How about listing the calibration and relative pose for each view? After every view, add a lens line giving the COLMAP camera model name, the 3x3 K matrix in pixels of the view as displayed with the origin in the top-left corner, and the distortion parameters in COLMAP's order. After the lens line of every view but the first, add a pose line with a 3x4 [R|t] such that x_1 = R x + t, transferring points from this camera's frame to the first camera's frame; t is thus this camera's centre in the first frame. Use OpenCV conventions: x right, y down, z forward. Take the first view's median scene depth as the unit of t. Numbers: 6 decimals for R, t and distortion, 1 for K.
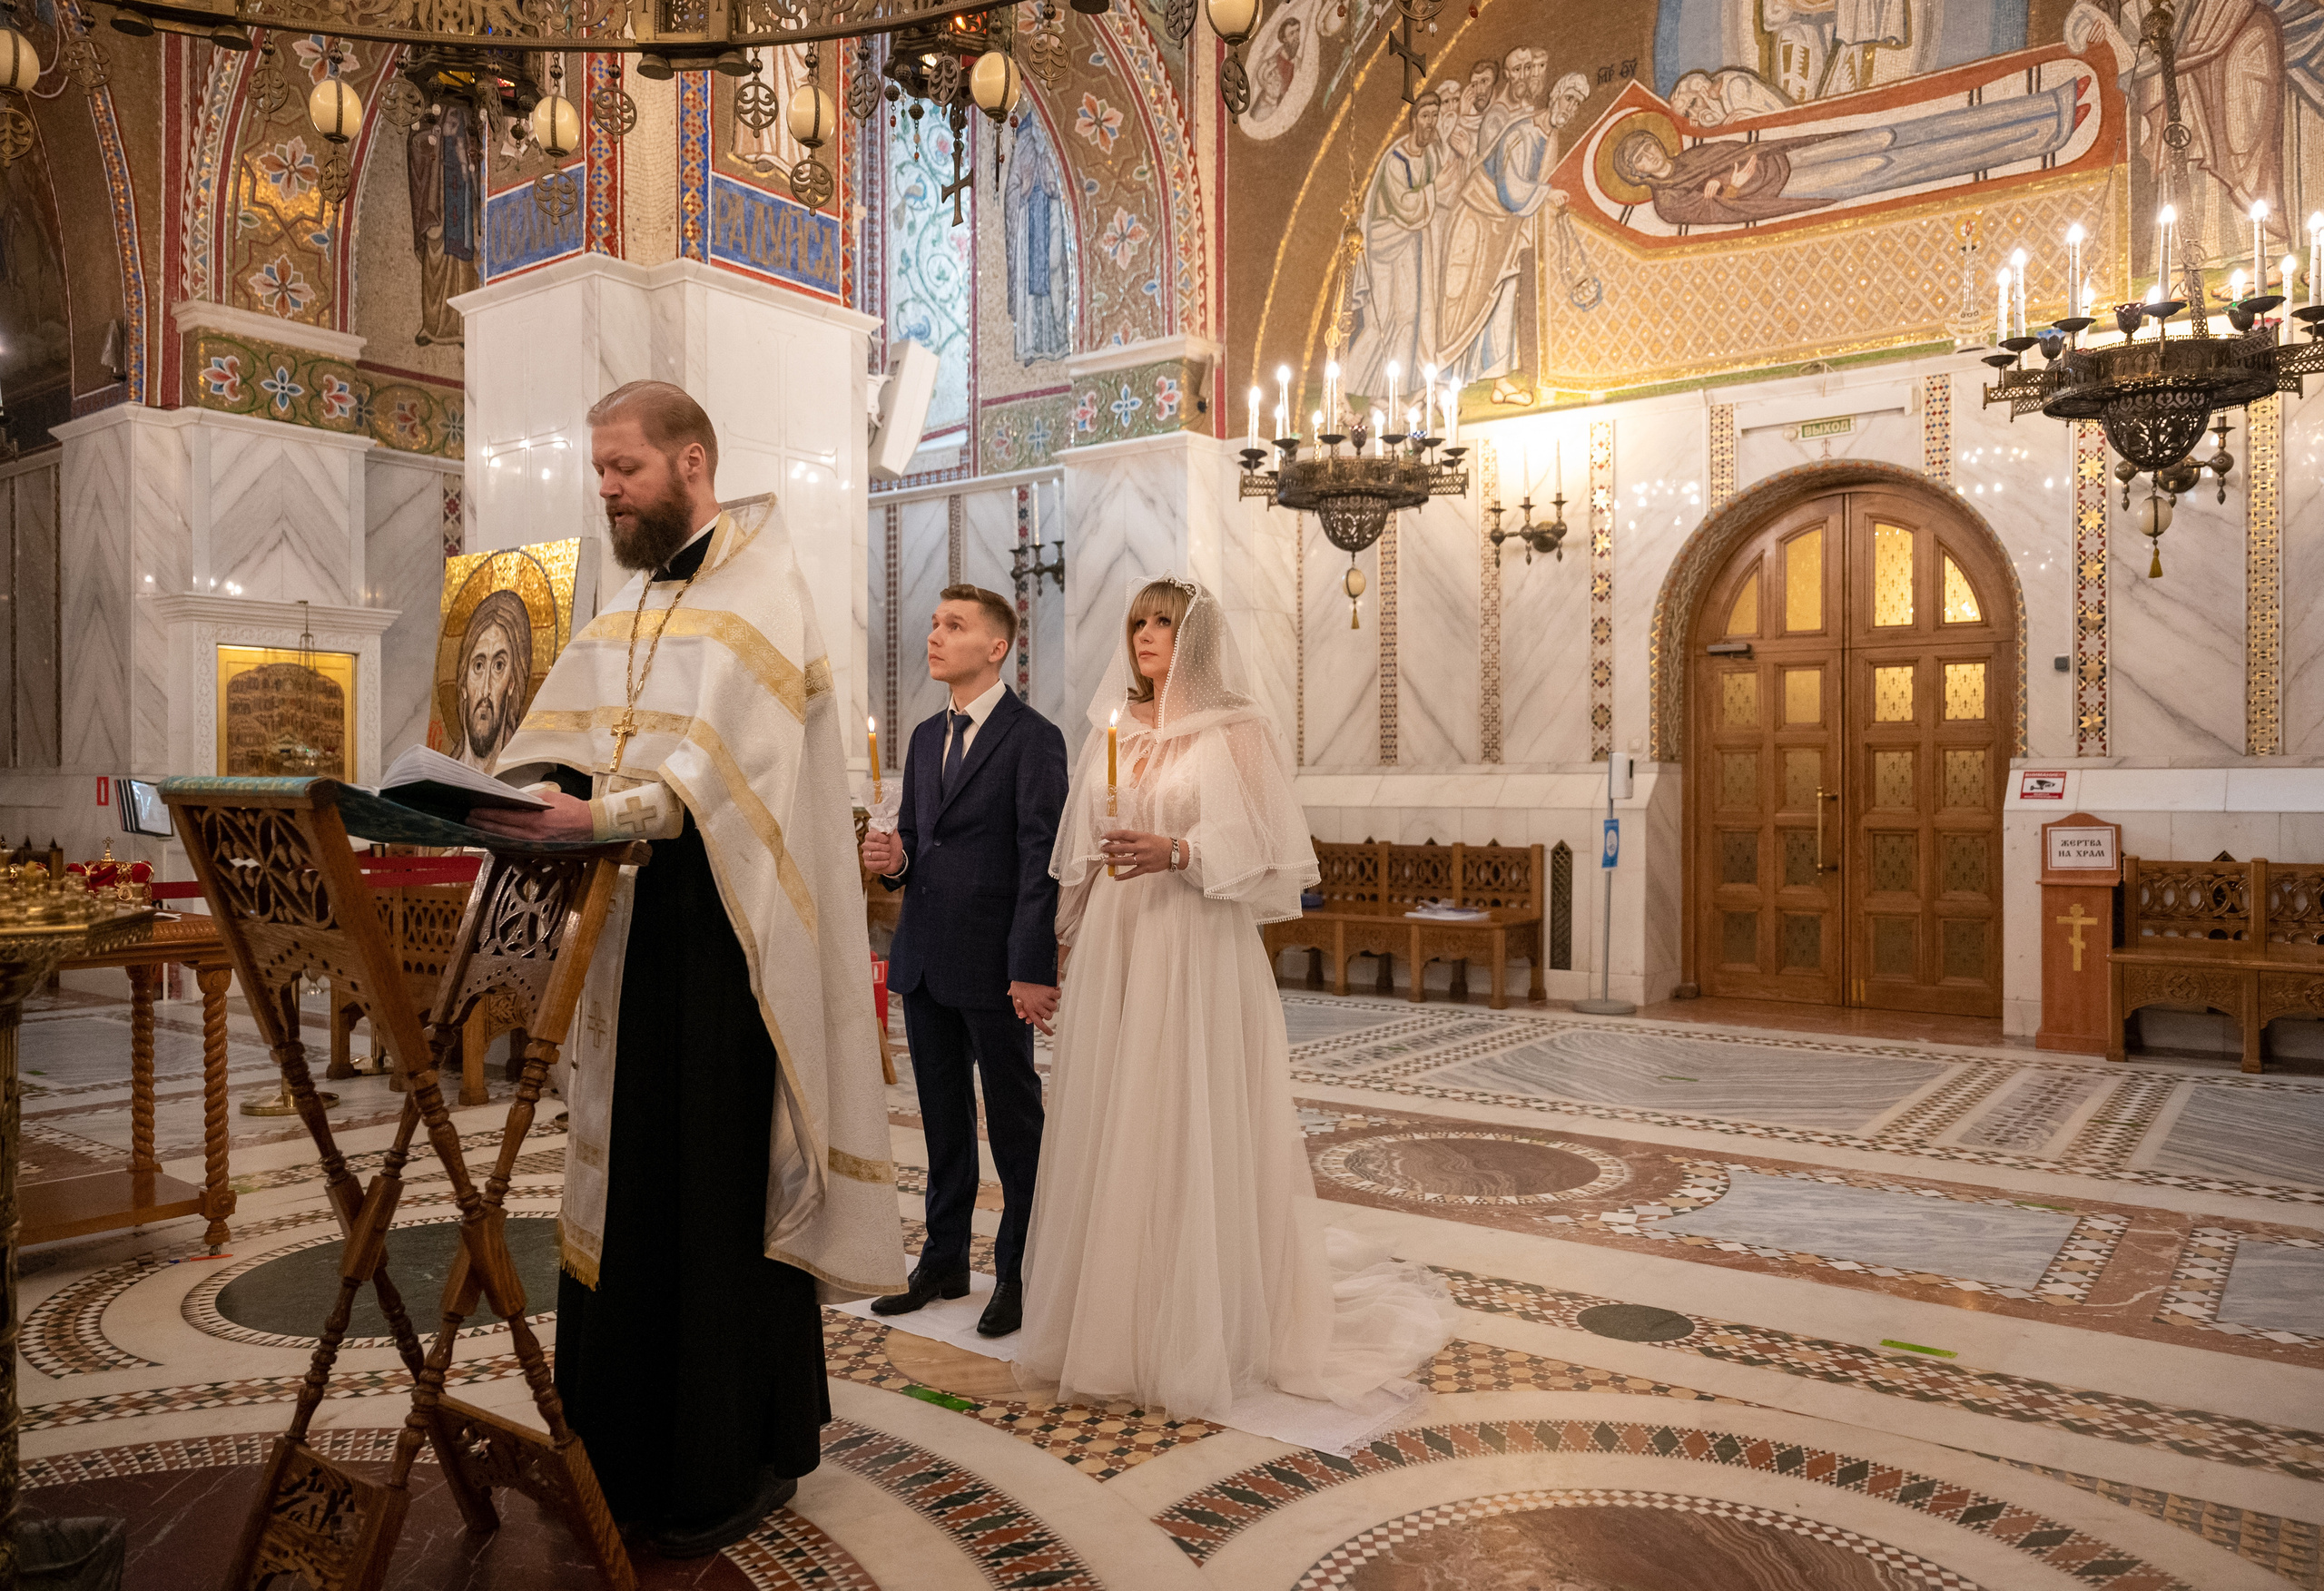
lens RADIAL K [[1687.7, 0, 1165.2], [0, 1687.7, 883.1], [0, 0, 1]] dist [-0.010434, -0.002149]
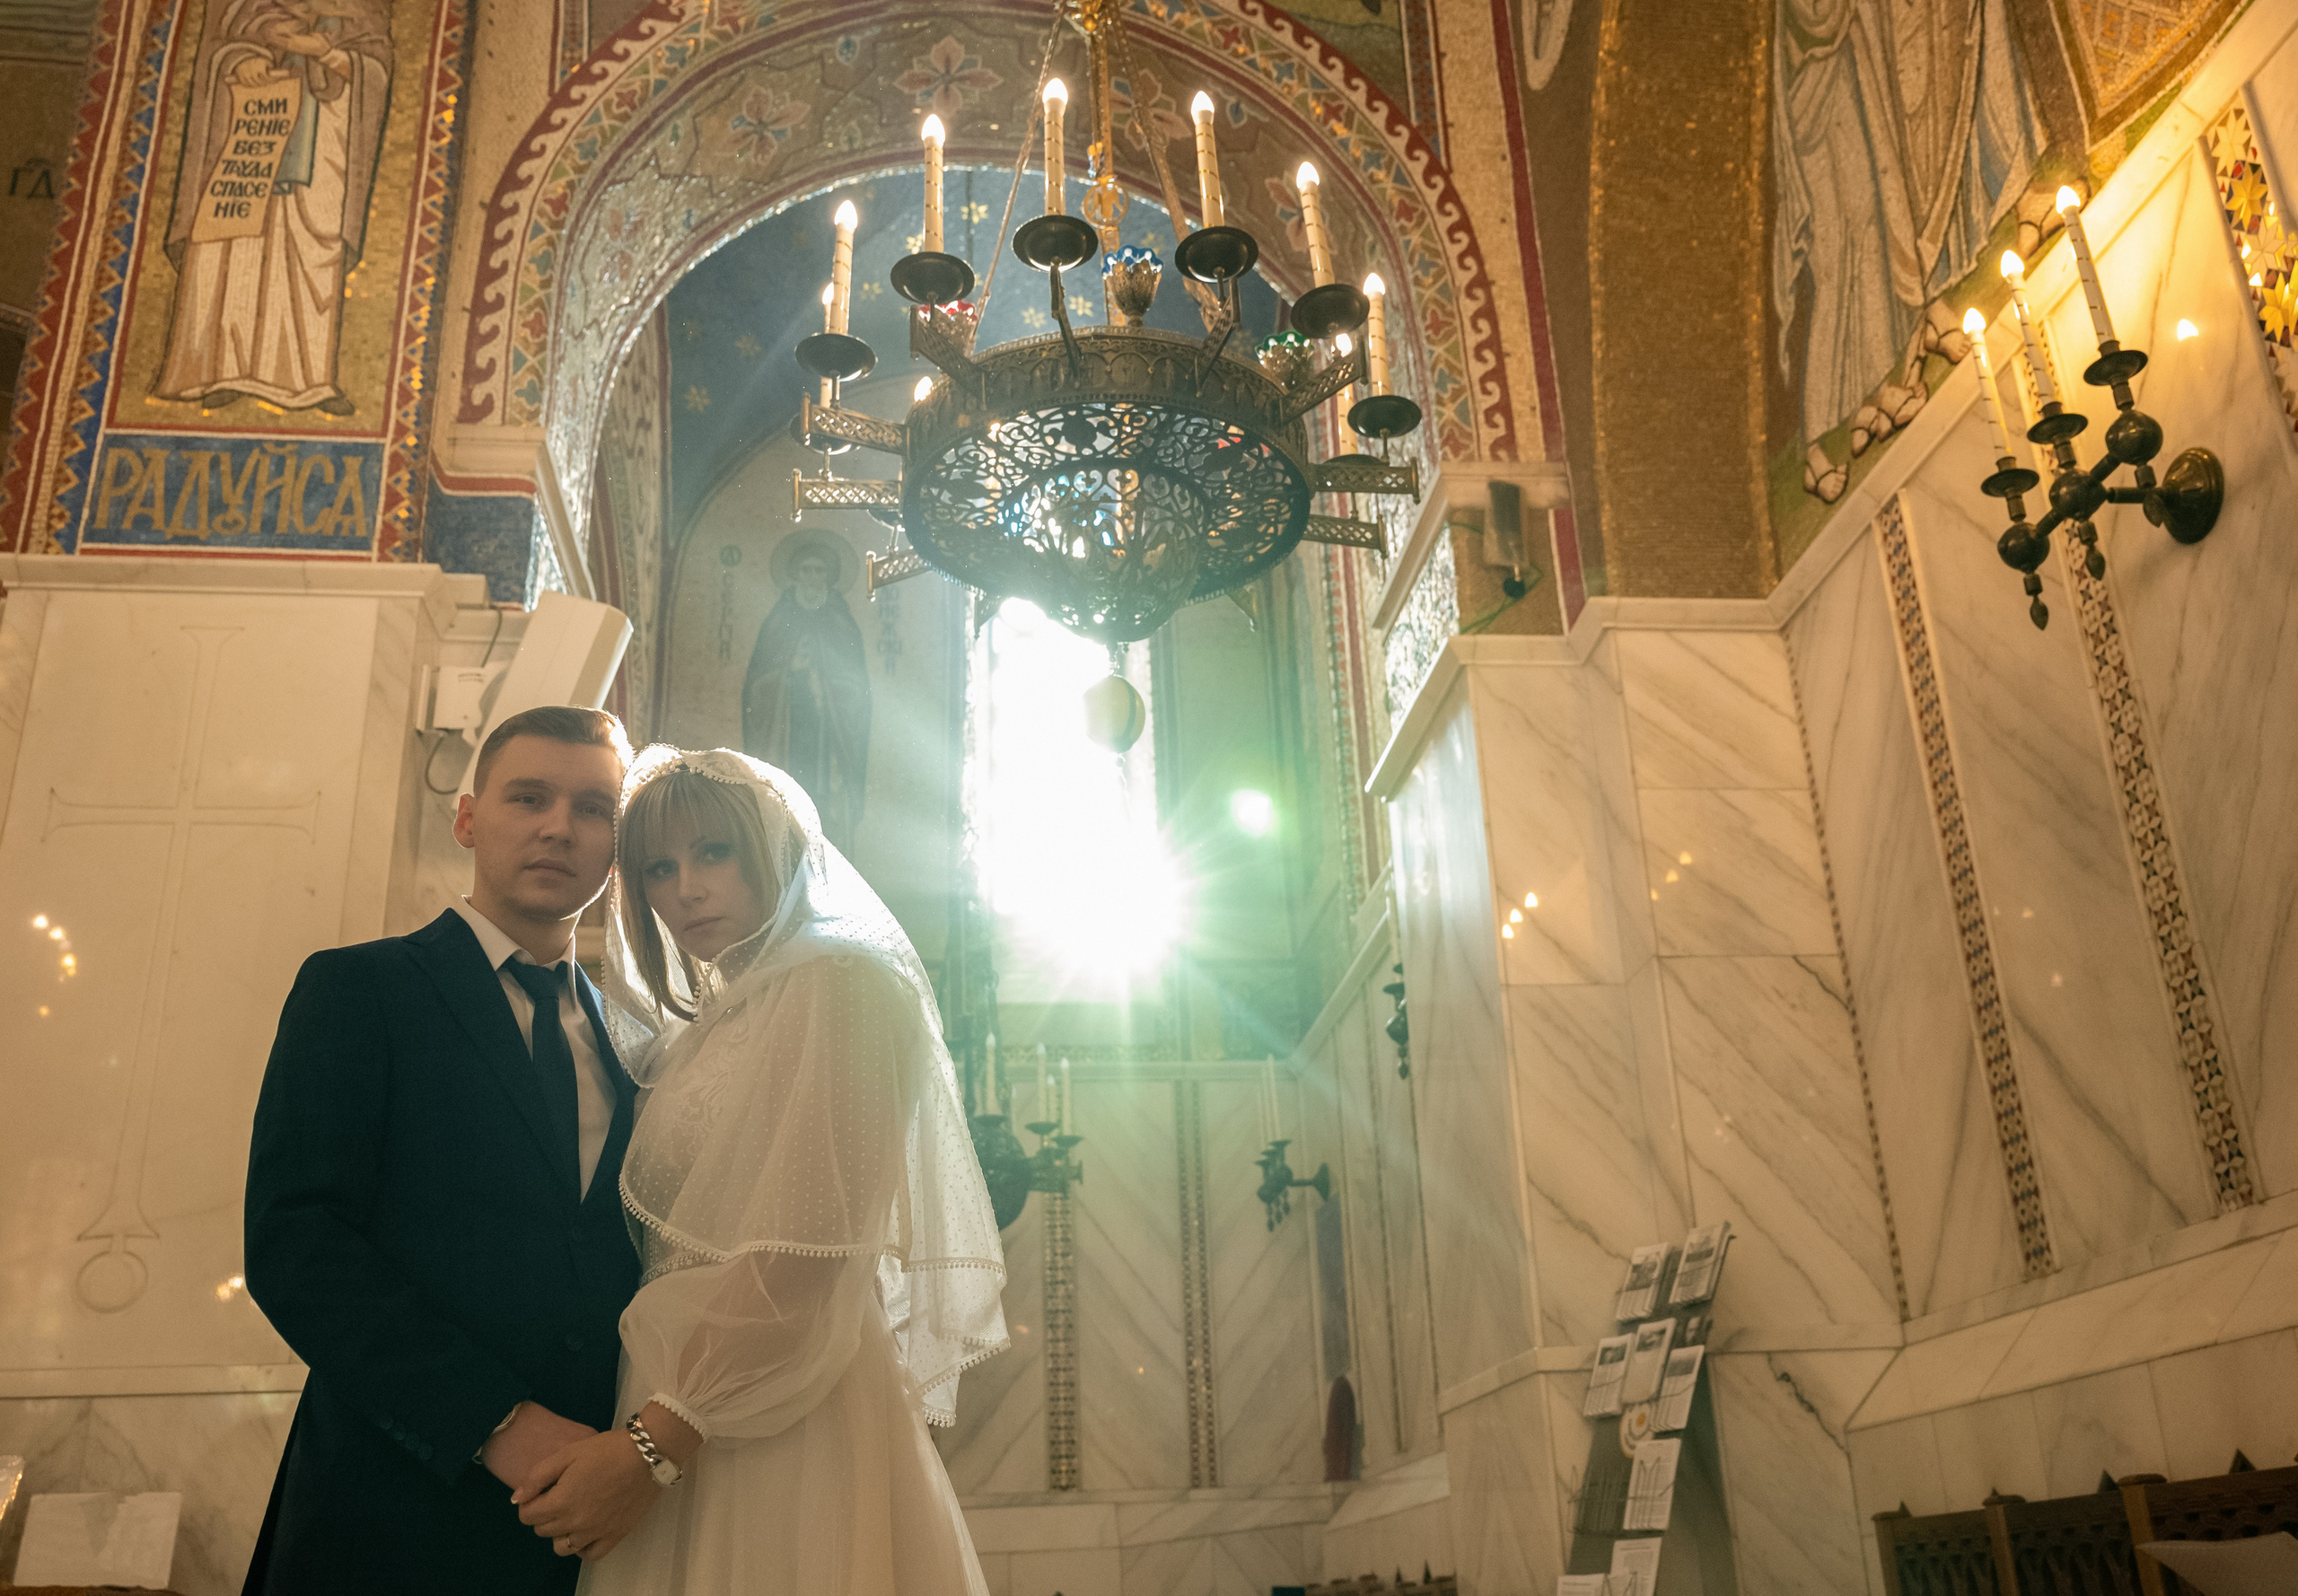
lens RADIAL K [[1980.5, 0, 1156.4], [0, 1980.5, 865.5], [0, 0, 1]] dist [-0.013721, -0.001891]
pose [[0.696098, -0.290591, -0.656510, 0.329475], [0.005947, 0.916729, -0.399466, 0.015256], [0.717922, 0.274163, 0.639861, 0.648759]]
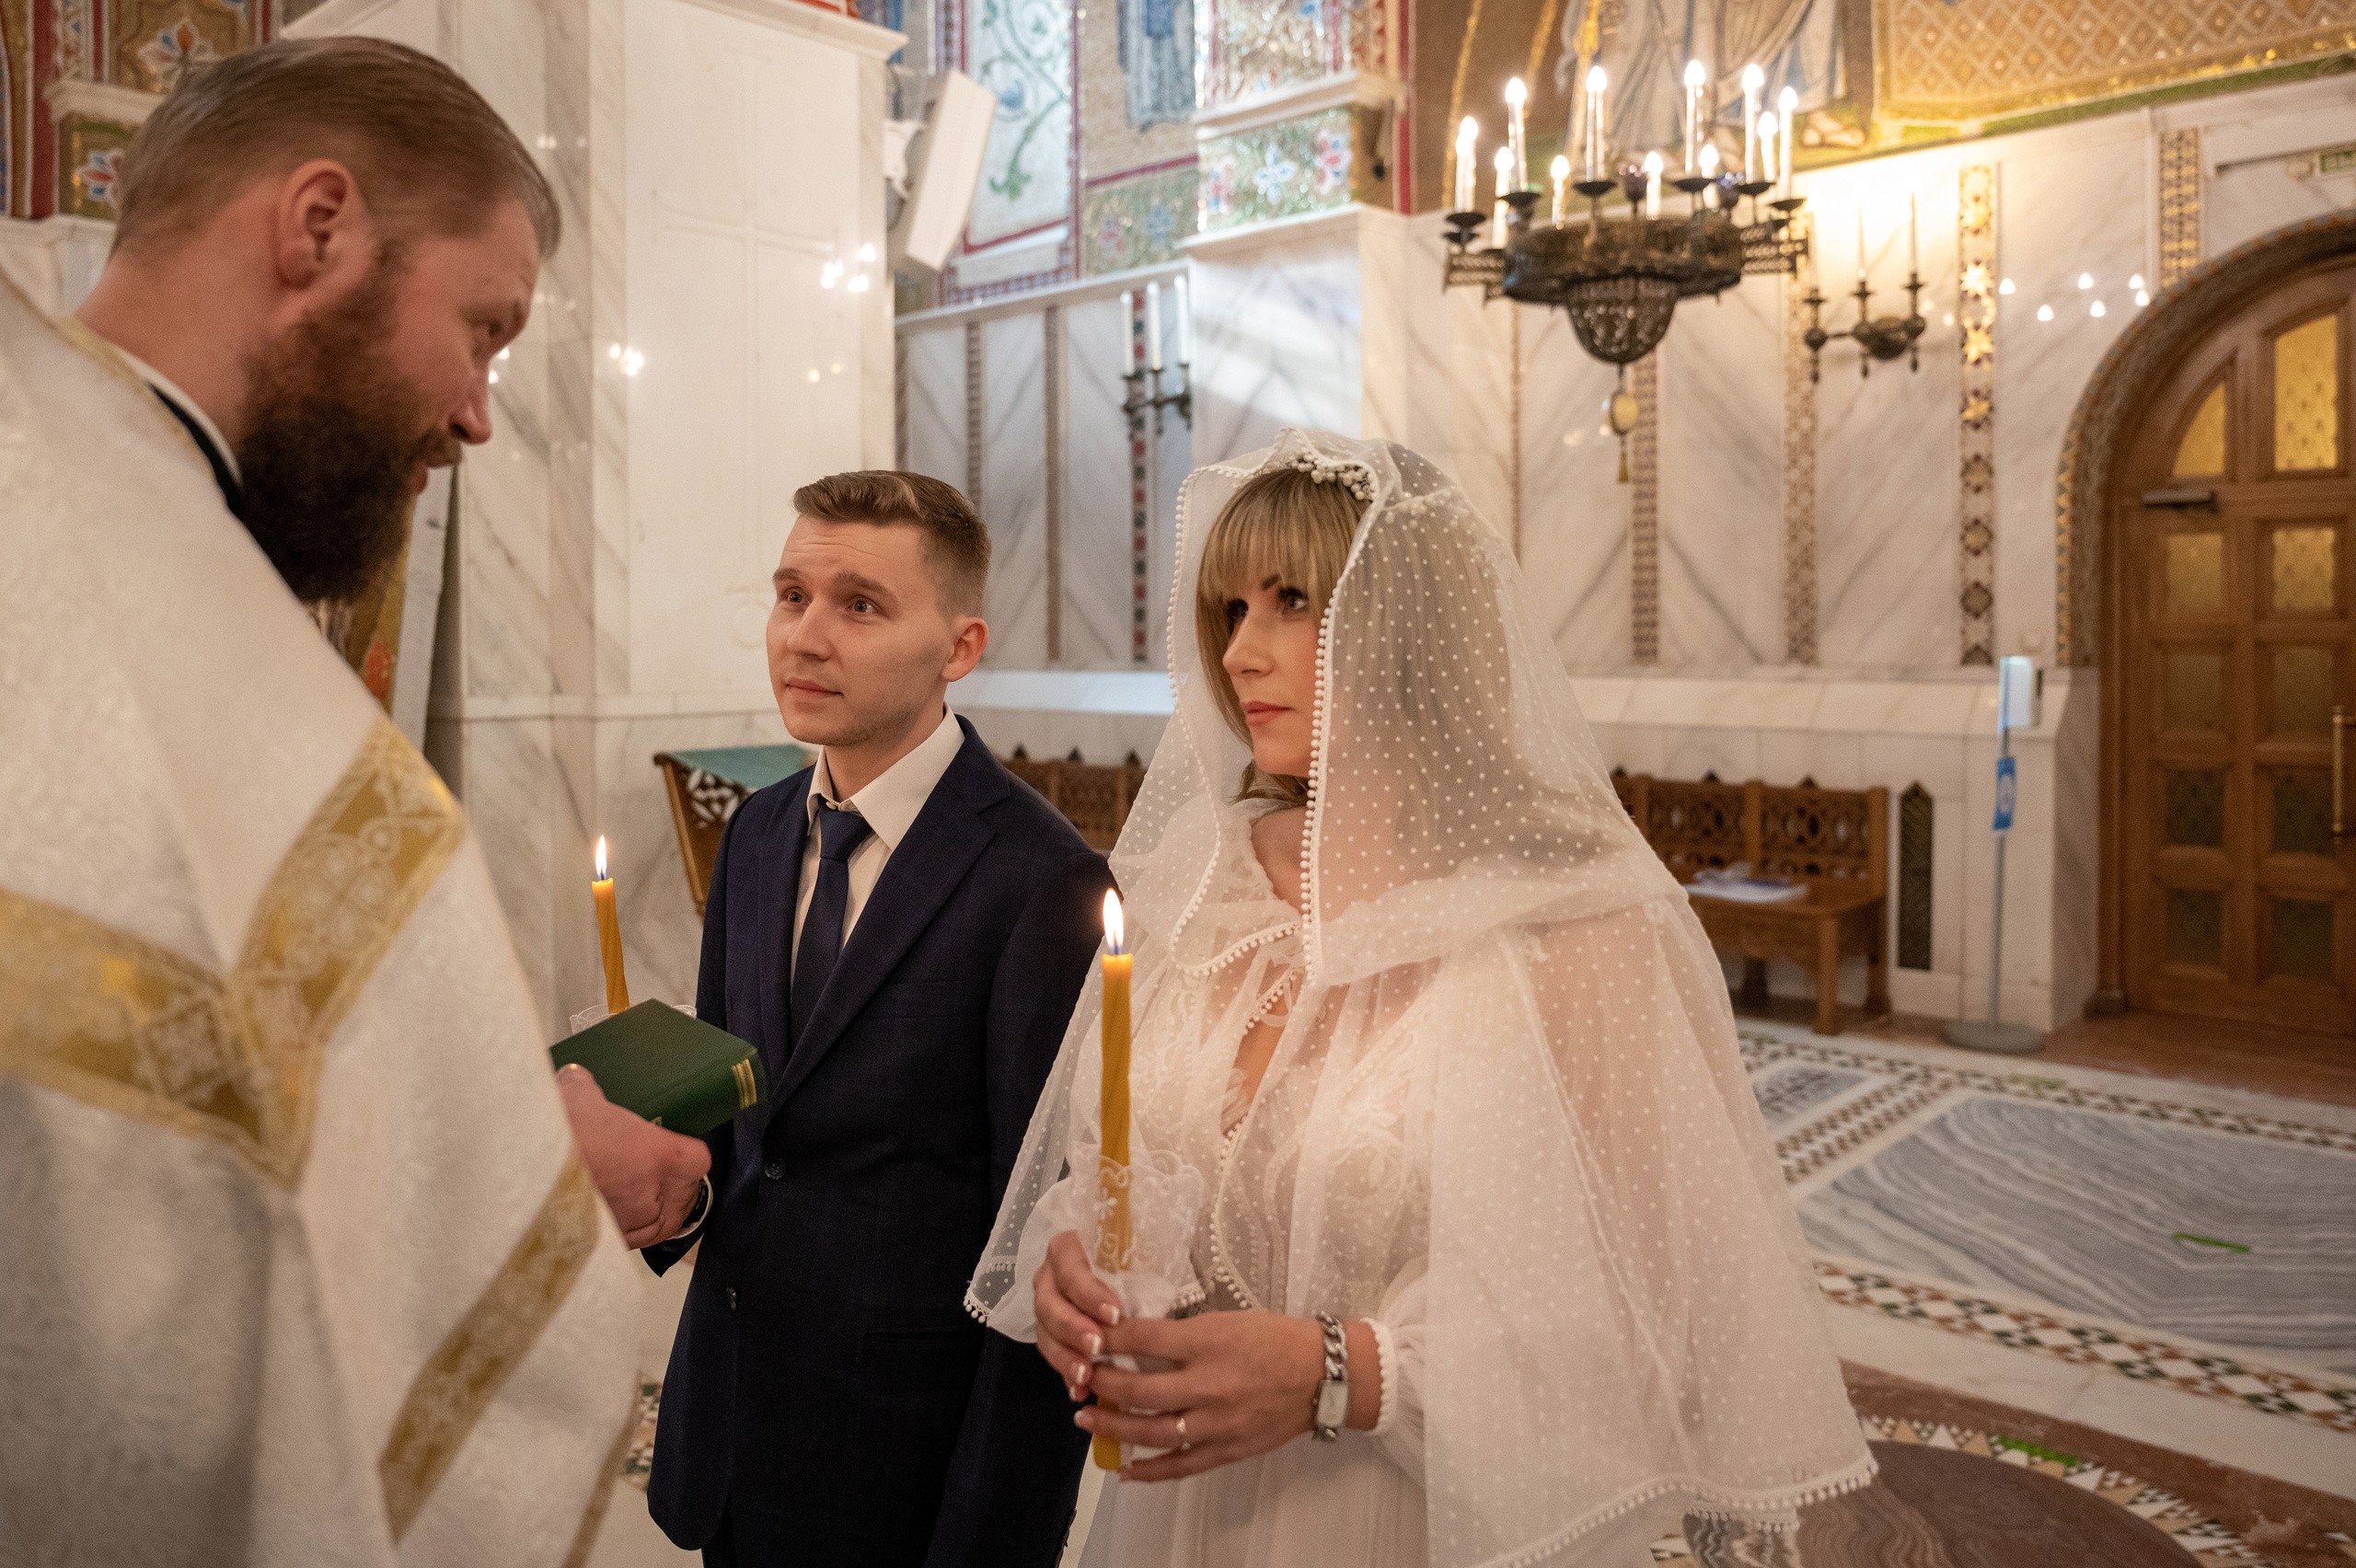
lens RADIAL K [[1755.7, 0, 1176.8], [0, 1755.7, 673.2], [0, 0, 1]] dist [-0.007712, -0.010706]
pose [[0.996118, -0.008590, -0.087607, -0.000835], [0.006192, 0.999600, -0.027611, -0.052570], [0.087809, 0.026961, 0.995772, 0.275392]]
